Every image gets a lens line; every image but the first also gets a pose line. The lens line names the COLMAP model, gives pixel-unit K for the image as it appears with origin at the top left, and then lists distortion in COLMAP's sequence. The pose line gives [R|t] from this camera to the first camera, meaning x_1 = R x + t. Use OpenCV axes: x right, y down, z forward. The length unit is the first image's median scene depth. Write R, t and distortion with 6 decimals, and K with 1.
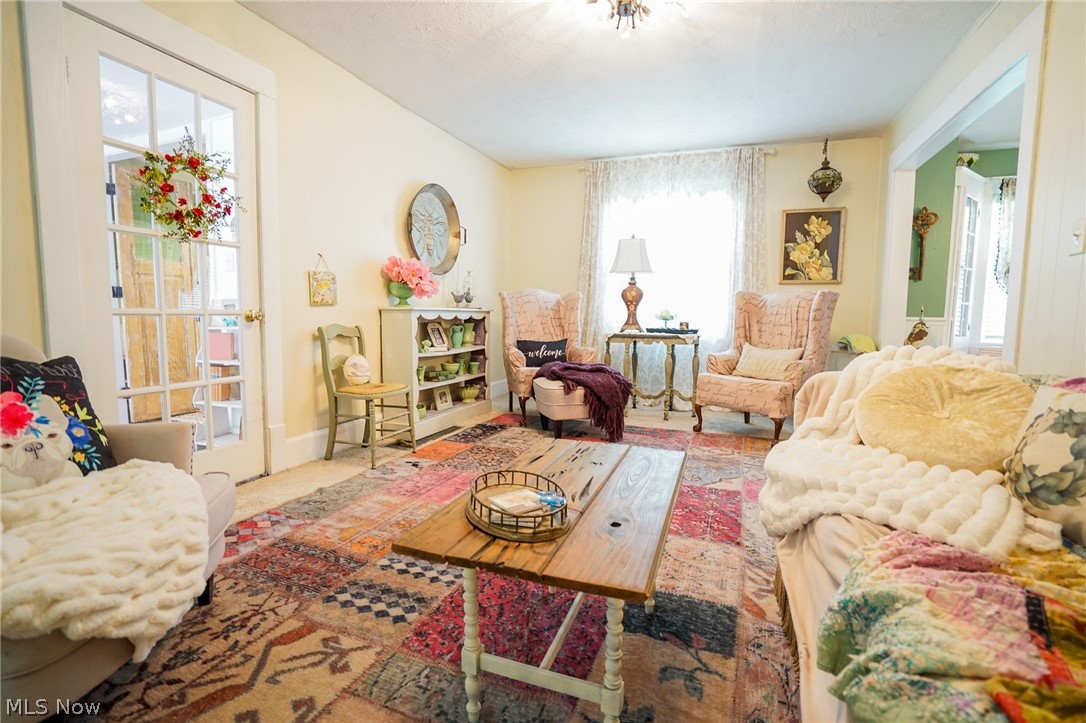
lens RADIAL K [[514.7, 0, 539.2], [0, 514.7, 363.5], [0, 0, 1]] dist [-0.063968, 0.026166]
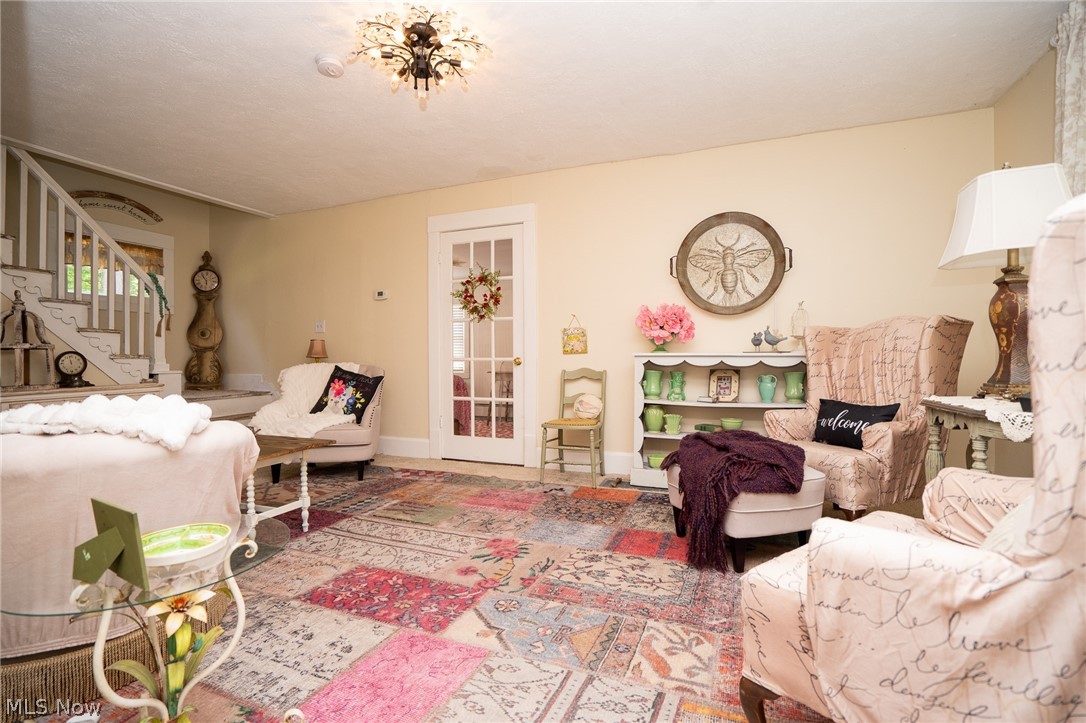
lens RADIAL K [[498.5, 0, 535.4], [0, 498.5, 360.6], [0, 0, 1]] dist [-0.059312, 0.024726]
pose [[-0.024529, -0.006782, -0.999676, 0.801143], [-0.094989, 0.995468, -0.004423, -0.076305], [0.995176, 0.094850, -0.025062, 0.880101]]
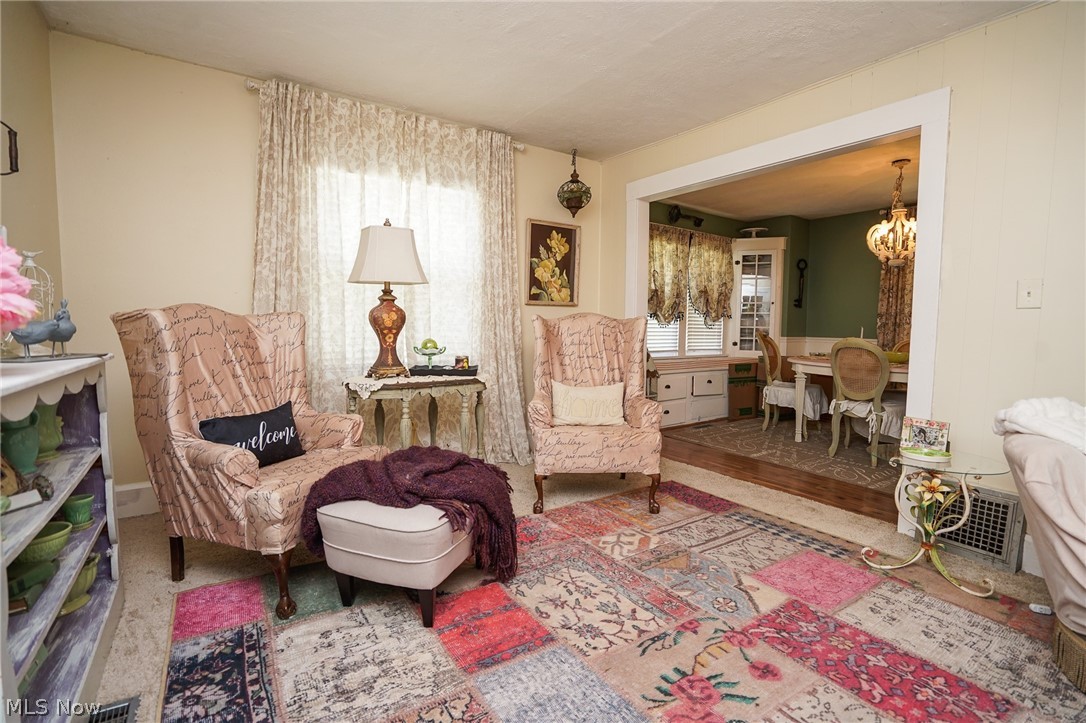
lens RADIAL K [[501.3, 0, 543.0], [0, 501.3, 361.5], [0, 0, 1]] dist [-0.067190, 0.026656]
pose [[0.558783, -0.068312, 0.826495, -0.301021], [0.079944, 0.996397, 0.028306, -0.115399], [-0.825451, 0.050257, 0.562232, 0.704685]]
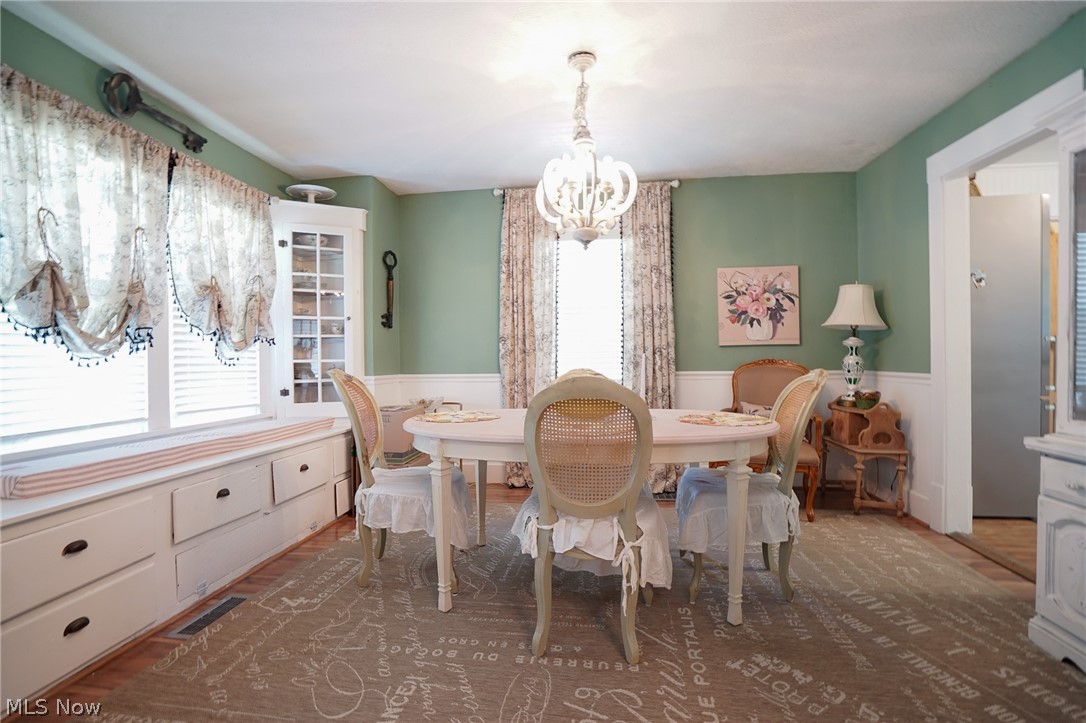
lens RADIAL K [[508.7, 0, 537.4], [0, 508.7, 361.1], [0, 0, 1]] dist [-0.061993, 0.025864]
pose [[-0.237344, -0.010900, 0.971364, 0.556265], [0.107284, 0.993526, 0.037363, -0.117248], [-0.965483, 0.113079, -0.234638, 0.894898]]
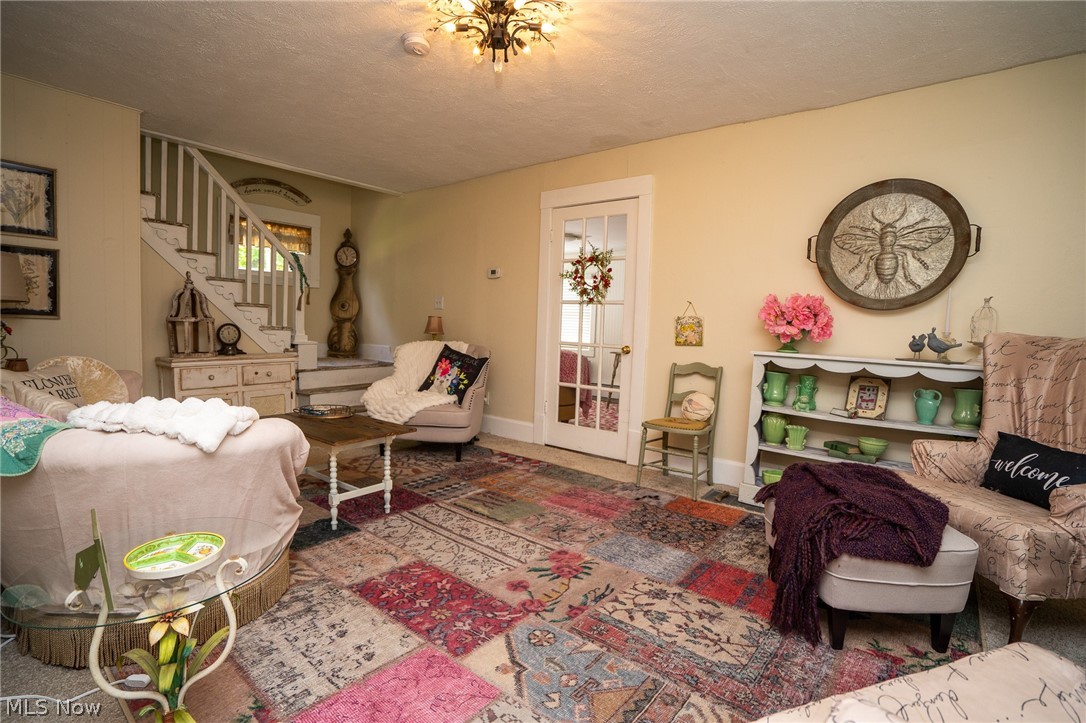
lens RADIAL K [[508.7, 0, 537.4], [0, 508.7, 361.1], [0, 0, 1]] dist [-0.061993, 0.025864]
pose [[-0.306877, 0.046602, -0.950608, 0.729363], [-0.132025, 0.987060, 0.091009, -0.130630], [0.942548, 0.153432, -0.296753, 0.965064]]
